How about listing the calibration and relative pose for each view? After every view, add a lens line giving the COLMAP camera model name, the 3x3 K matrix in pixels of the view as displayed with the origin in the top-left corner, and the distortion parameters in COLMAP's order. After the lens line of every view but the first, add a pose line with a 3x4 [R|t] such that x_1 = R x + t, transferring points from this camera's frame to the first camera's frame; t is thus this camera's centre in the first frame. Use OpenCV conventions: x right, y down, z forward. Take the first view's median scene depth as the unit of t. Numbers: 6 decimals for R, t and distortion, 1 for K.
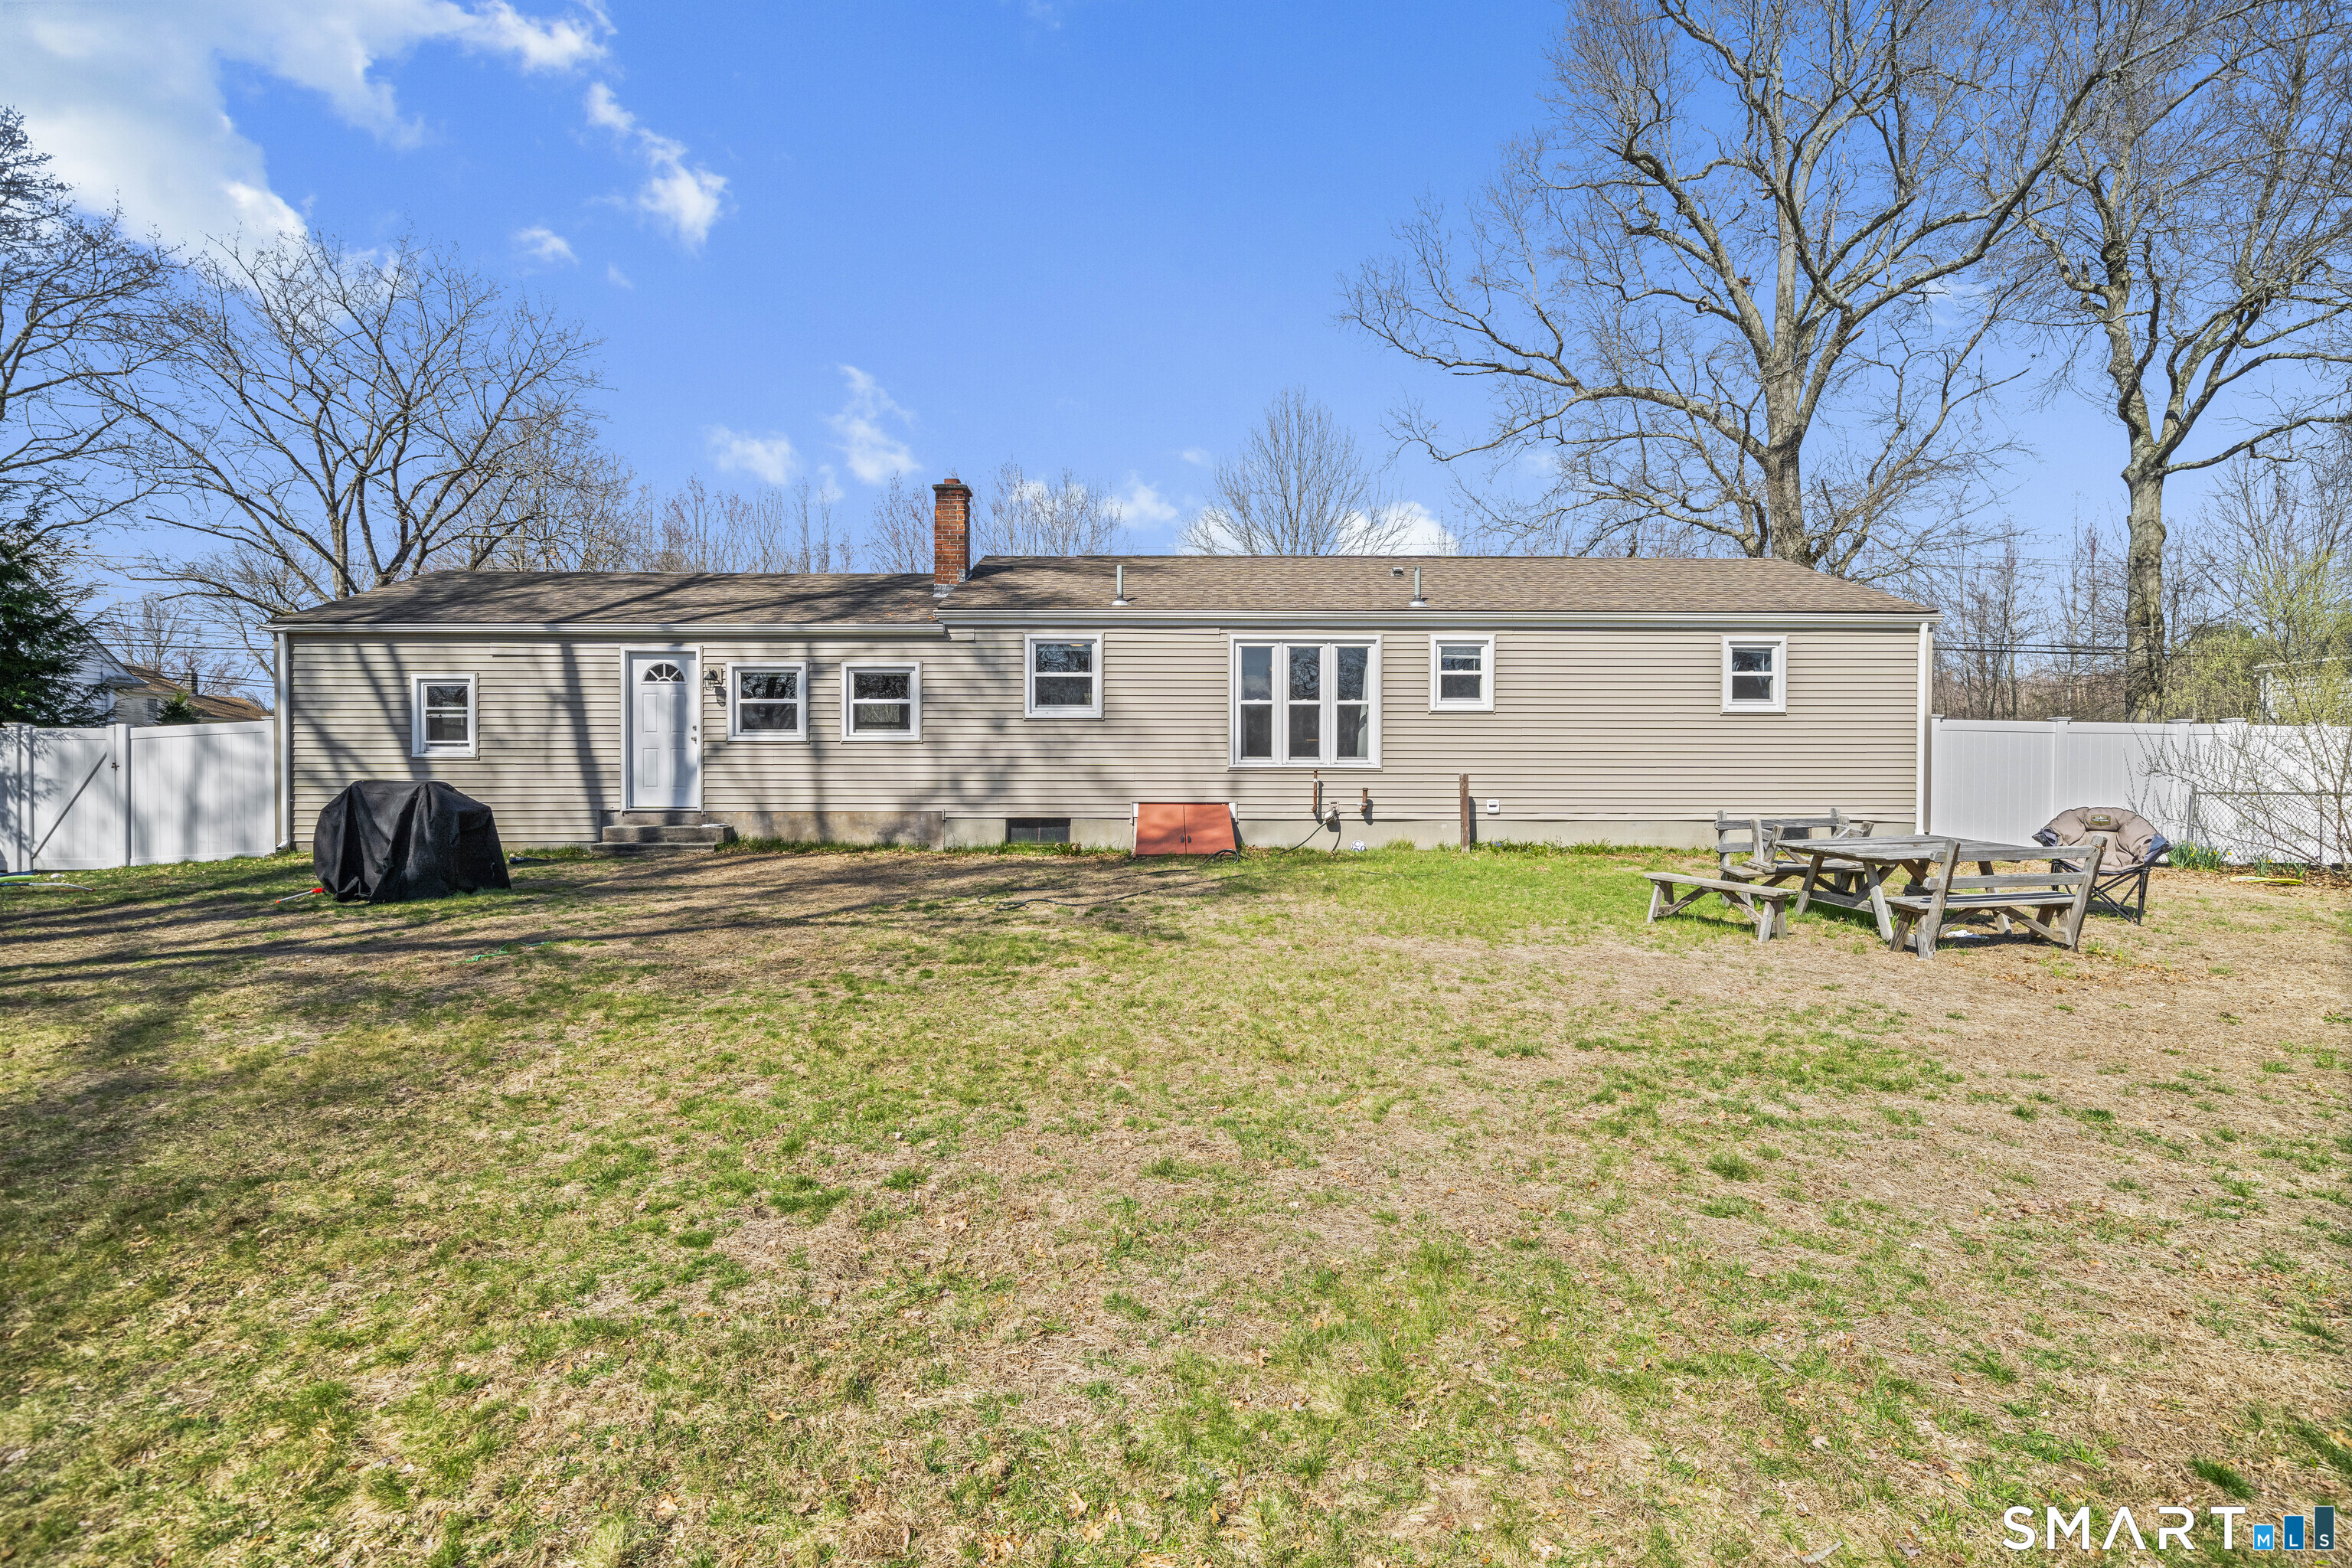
lens RADIAL K [[1121.2, 0, 1168.8], [0, 1121.2, 773.0], [0, 0, 1]] dist [0.002157, 0.000697]
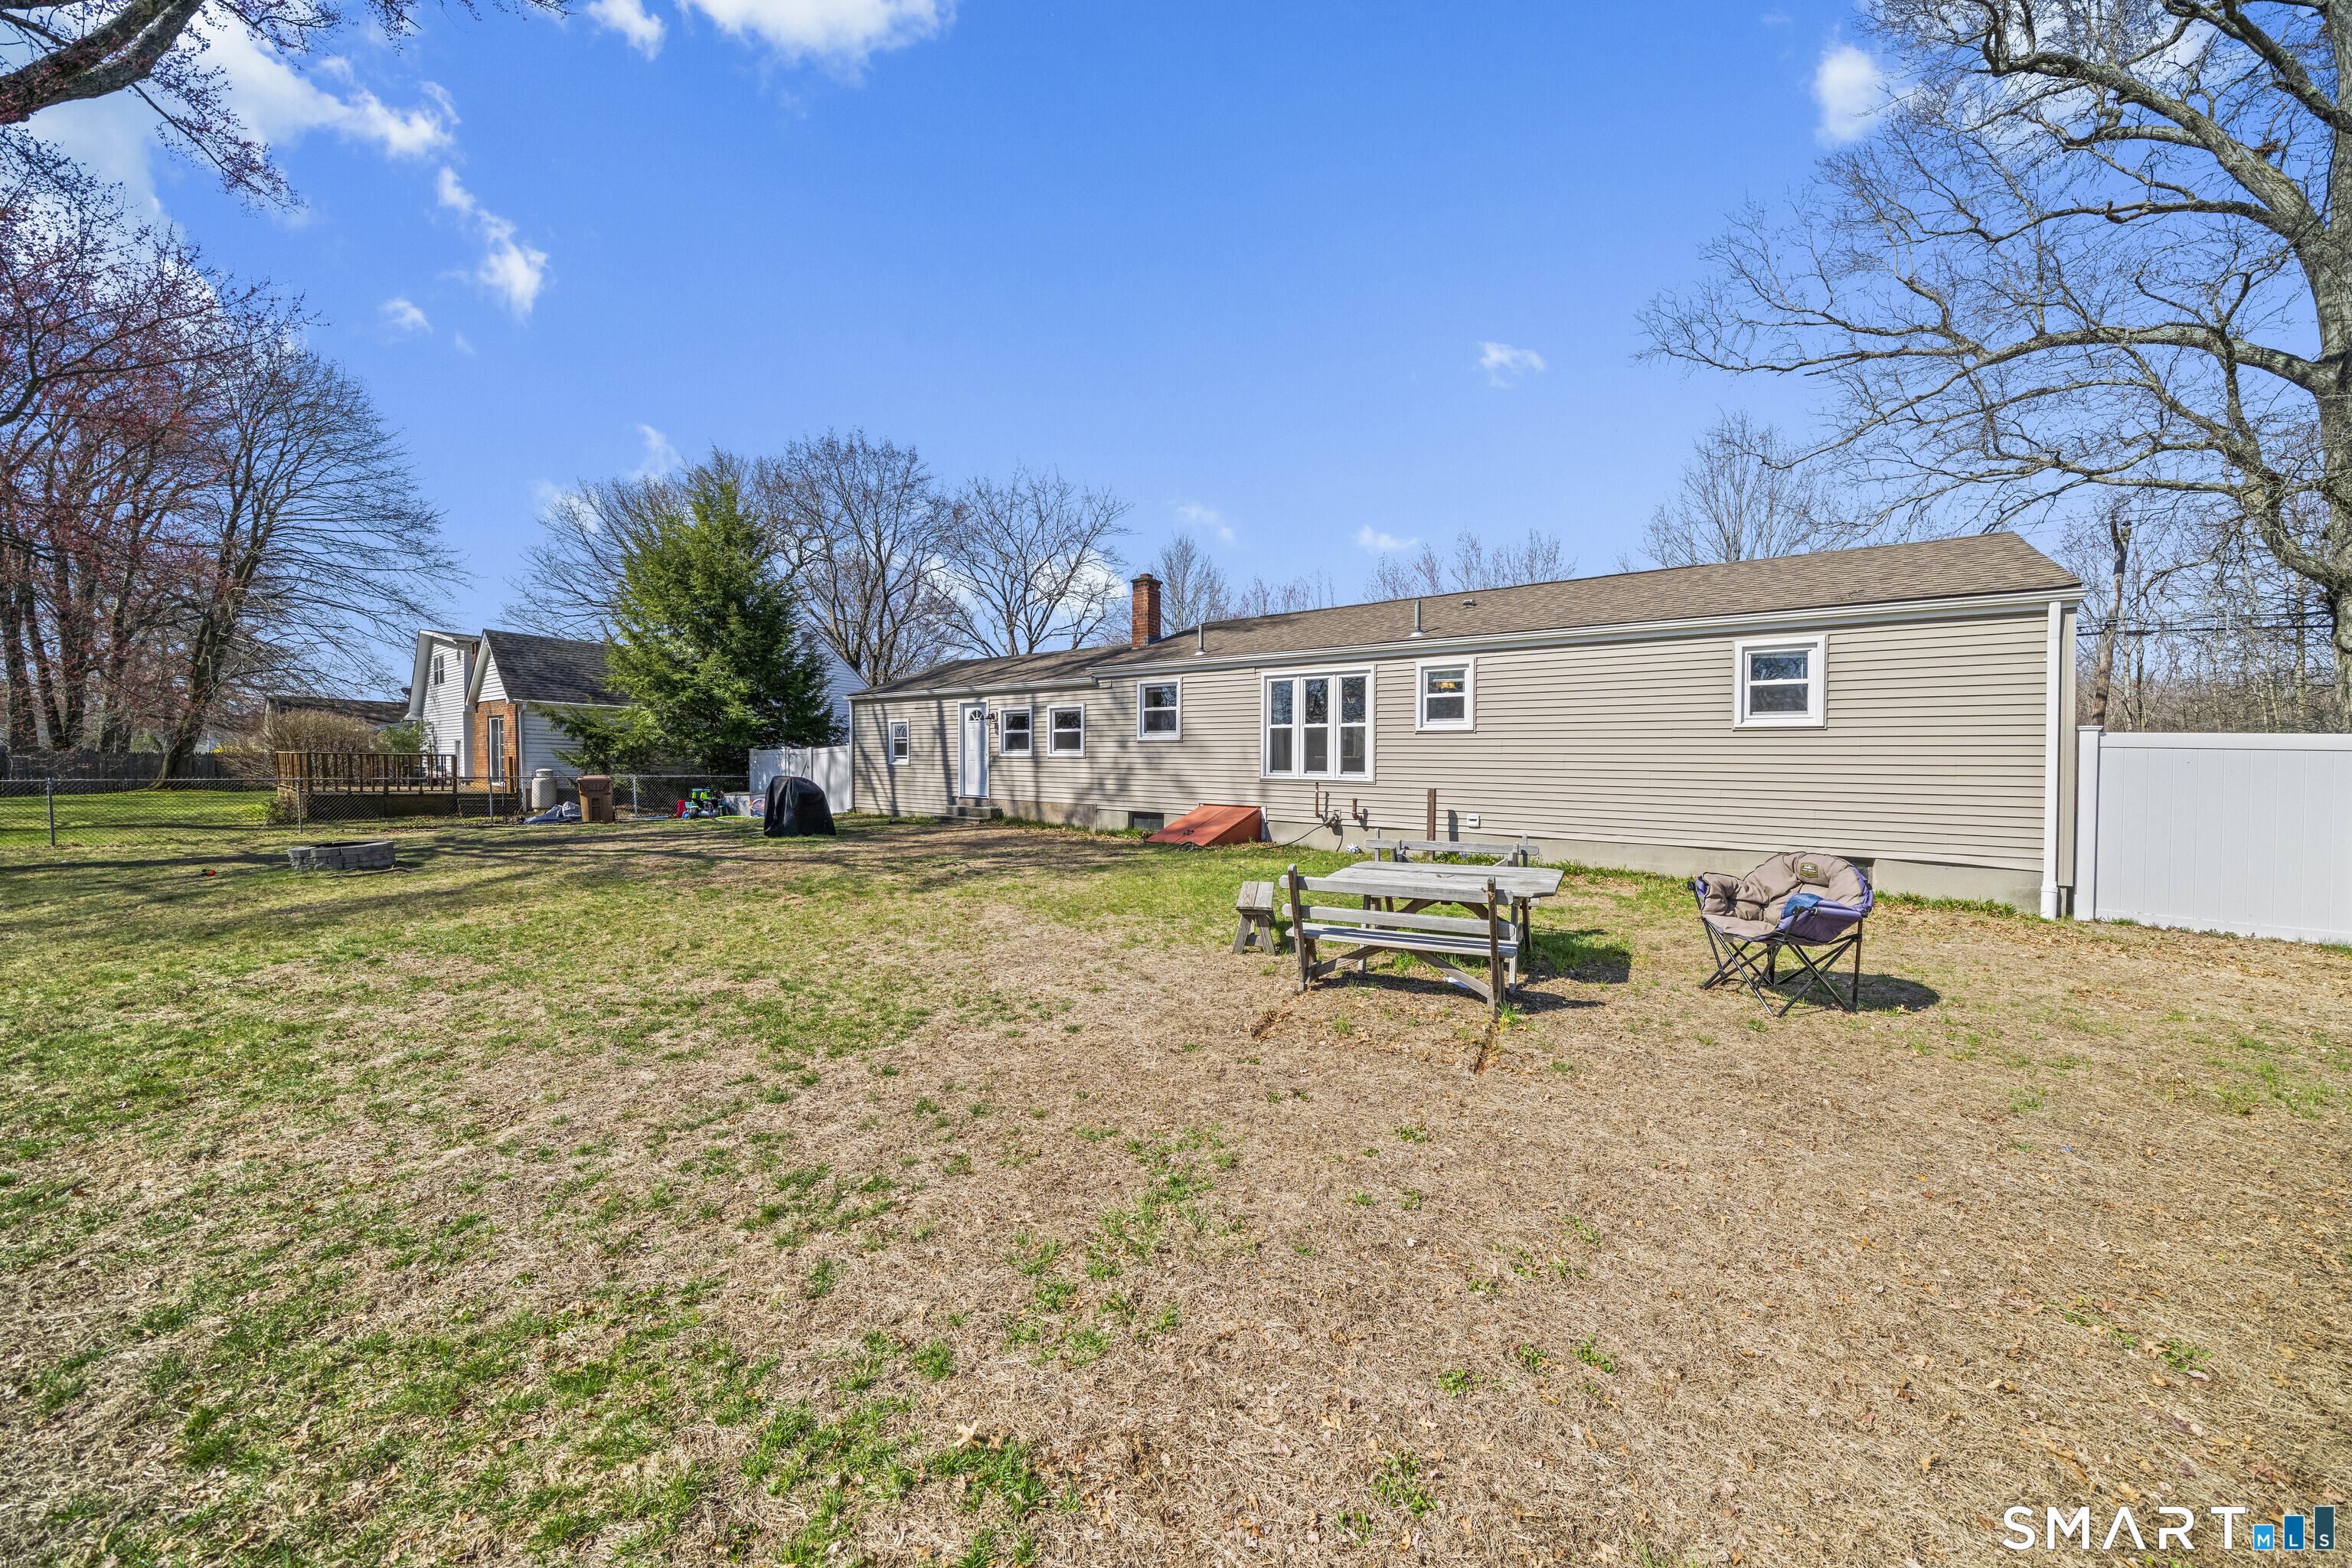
lens RADIAL K [[817.4, 0, 1162.5], [0, 817.4, 785.0], [0, 0, 1]] dist [-0.005961, 0.000037]
pose [[0.784512, 0.025611, -0.619584, 0.533463], [-0.017413, 0.999663, 0.019275, -0.013289], [0.619869, -0.004333, 0.784694, 0.212263]]
